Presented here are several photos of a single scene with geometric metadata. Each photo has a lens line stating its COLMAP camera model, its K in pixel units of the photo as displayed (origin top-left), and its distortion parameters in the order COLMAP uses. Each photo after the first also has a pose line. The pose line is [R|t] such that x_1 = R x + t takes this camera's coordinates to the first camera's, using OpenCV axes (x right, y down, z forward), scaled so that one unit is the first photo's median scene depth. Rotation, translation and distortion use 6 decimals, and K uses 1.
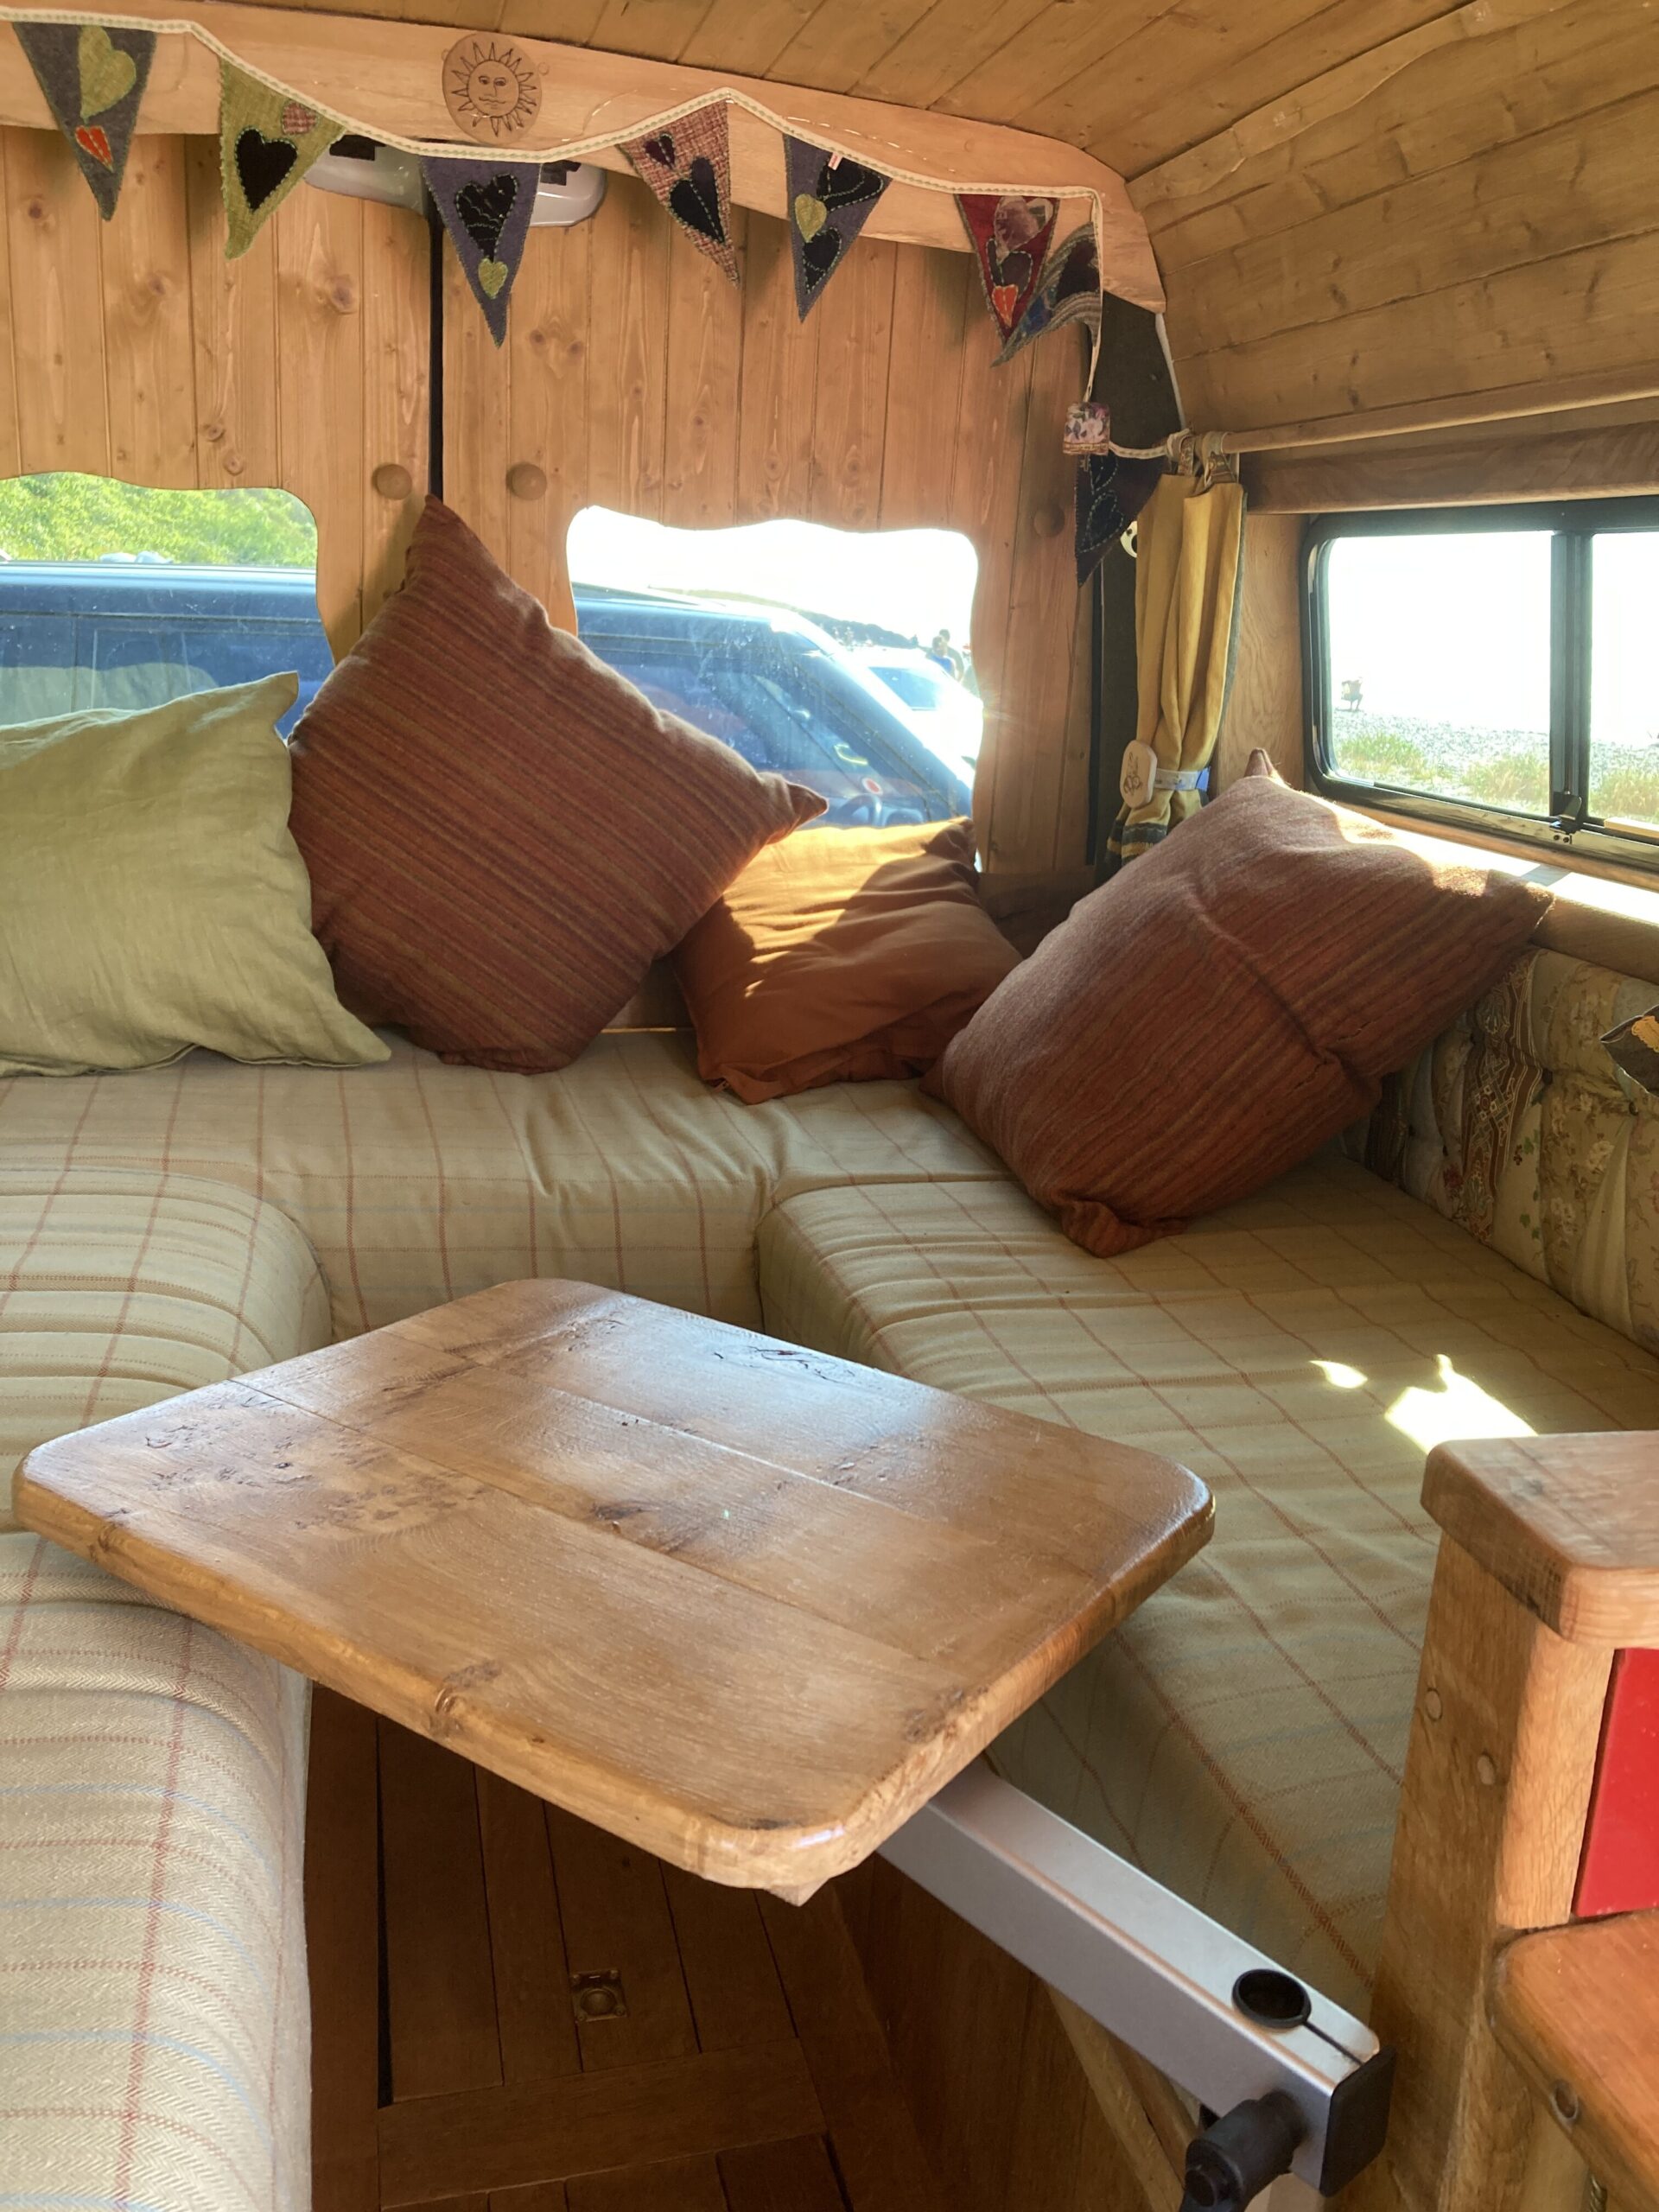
lens RADIAL K [[1852.7, 0, 829.5], [0, 1852.7, 1106.0], [0, 0, 1]] dist [0.058939, -0.048372]
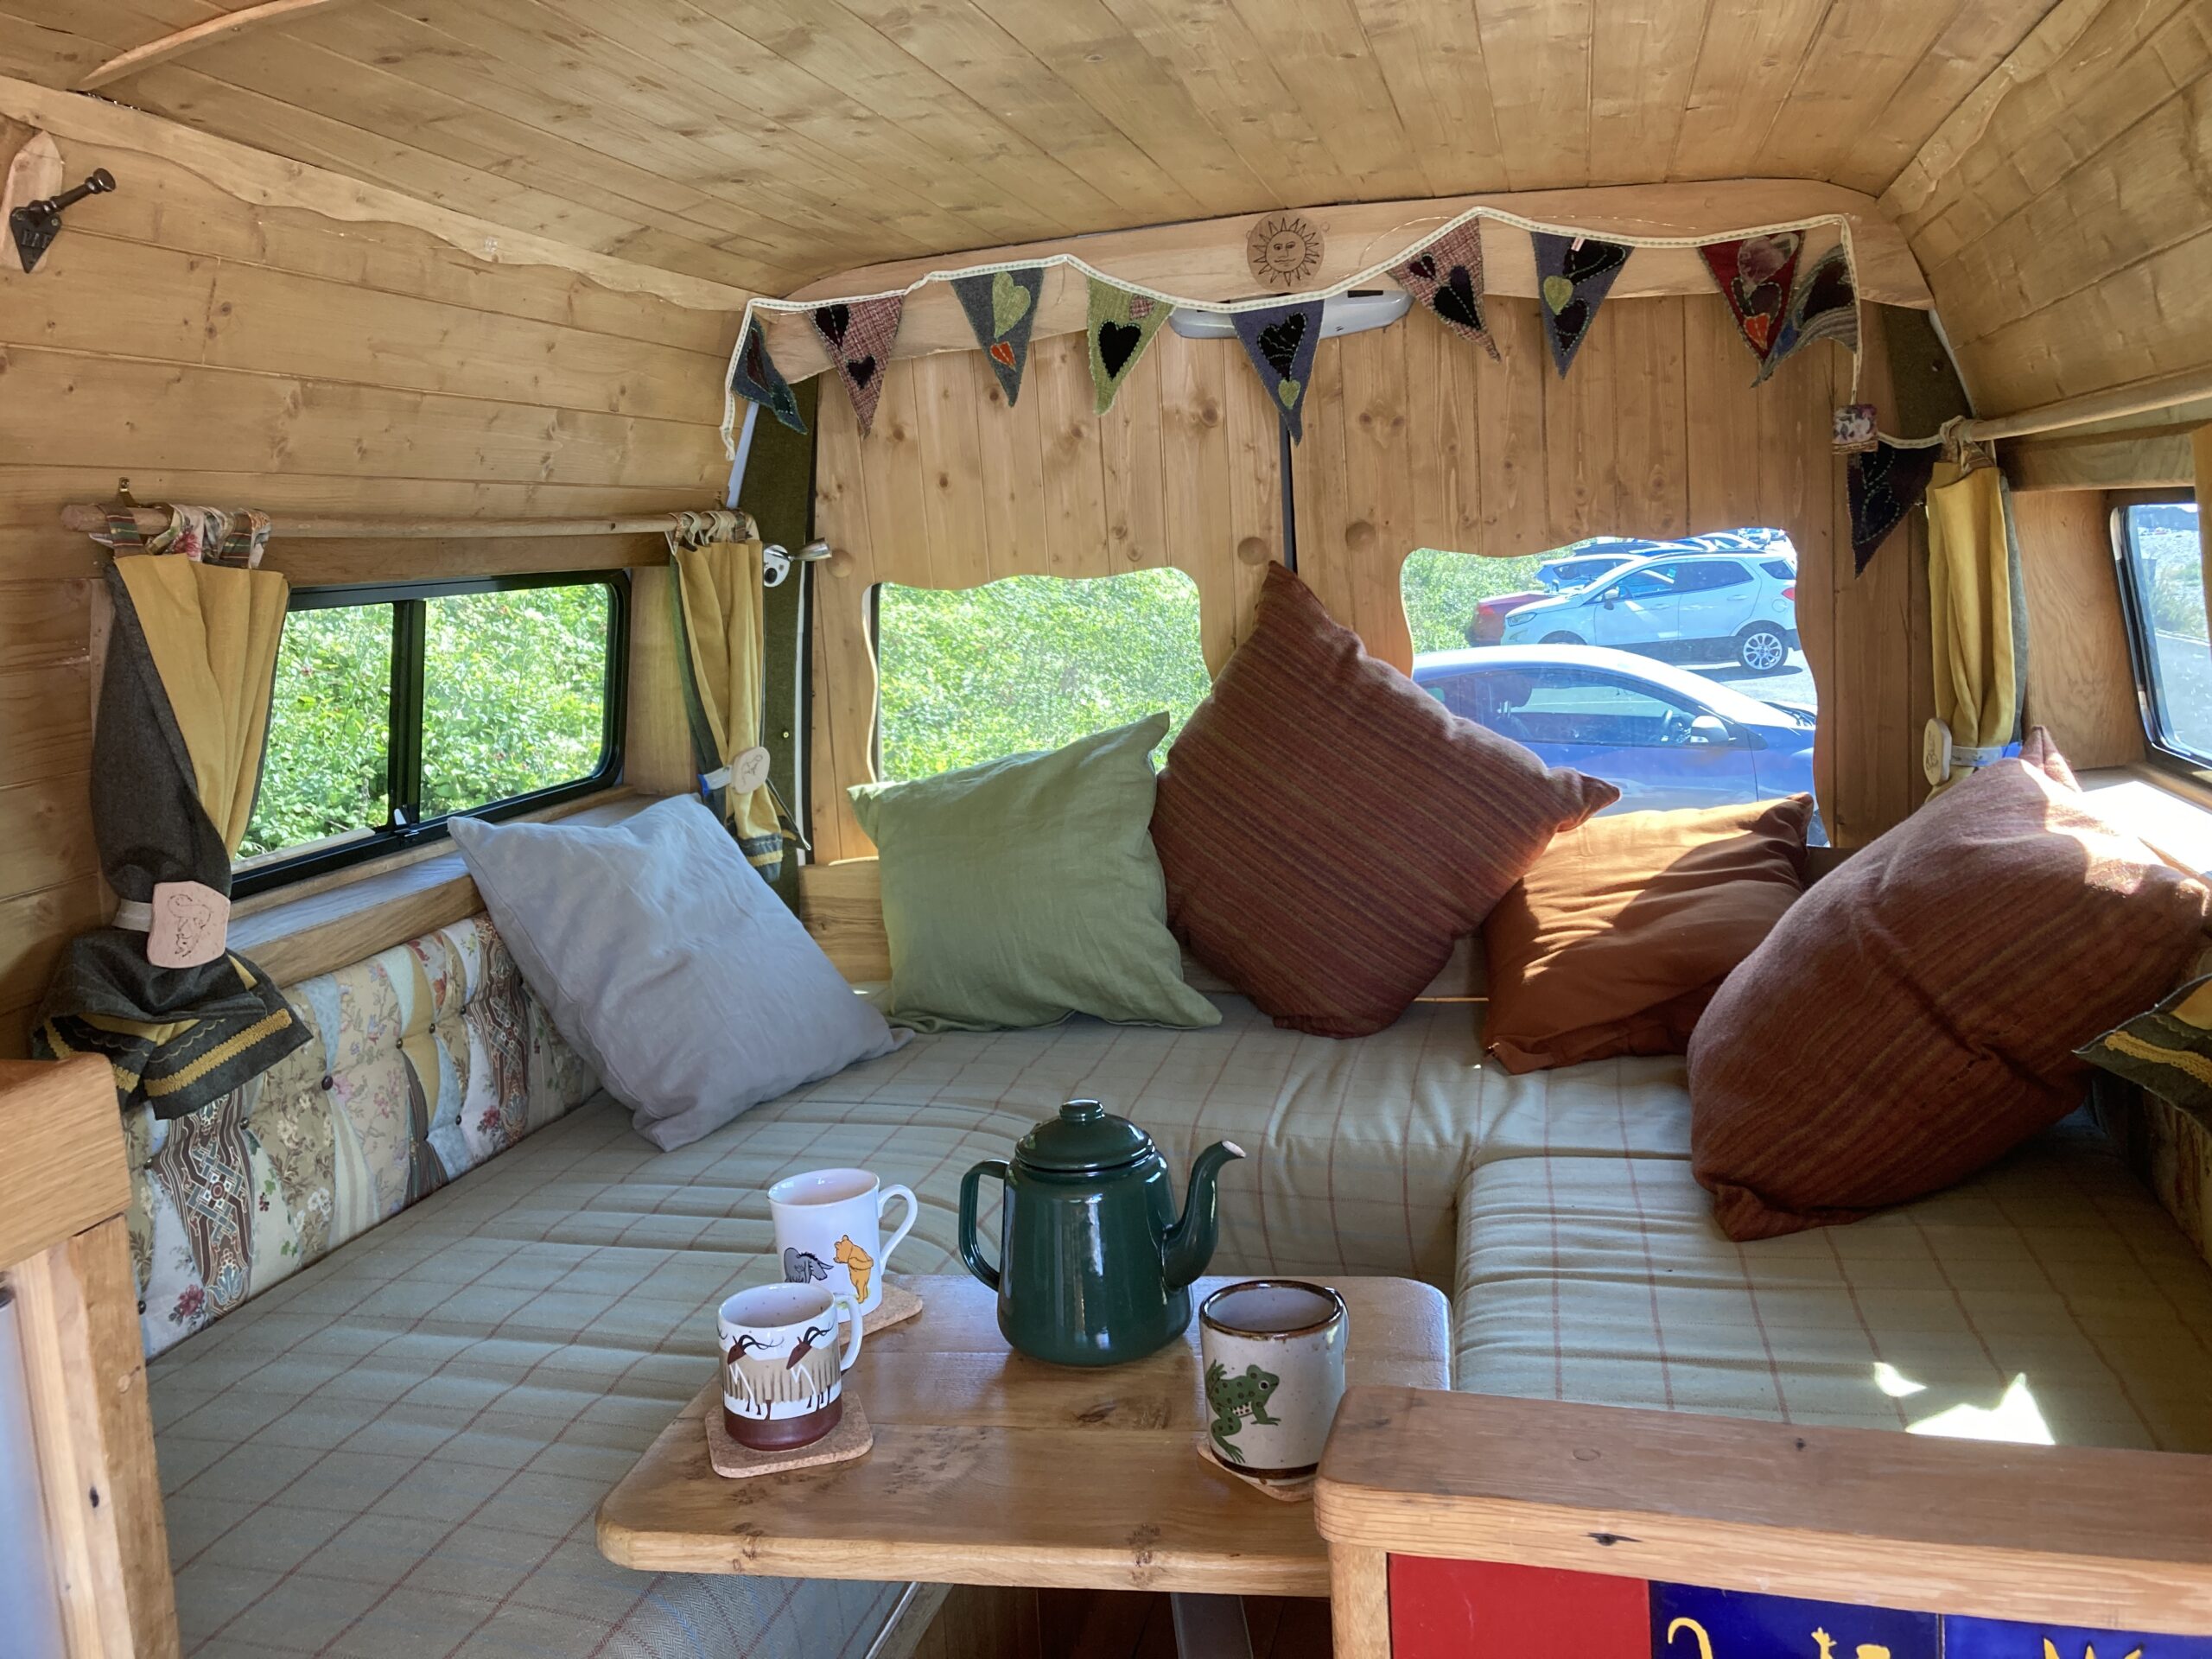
lens RADIAL K [[1852.7, 0, 1095.9], [0, 1852.7, 825.1], [0, 0, 1]] dist [0.058939, -0.048372]
pose [[0.861196, -0.030572, -0.507353, 0.308170], [-0.026416, 0.994148, -0.104745, -0.025098], [0.507587, 0.103608, 0.855349, -0.082453]]
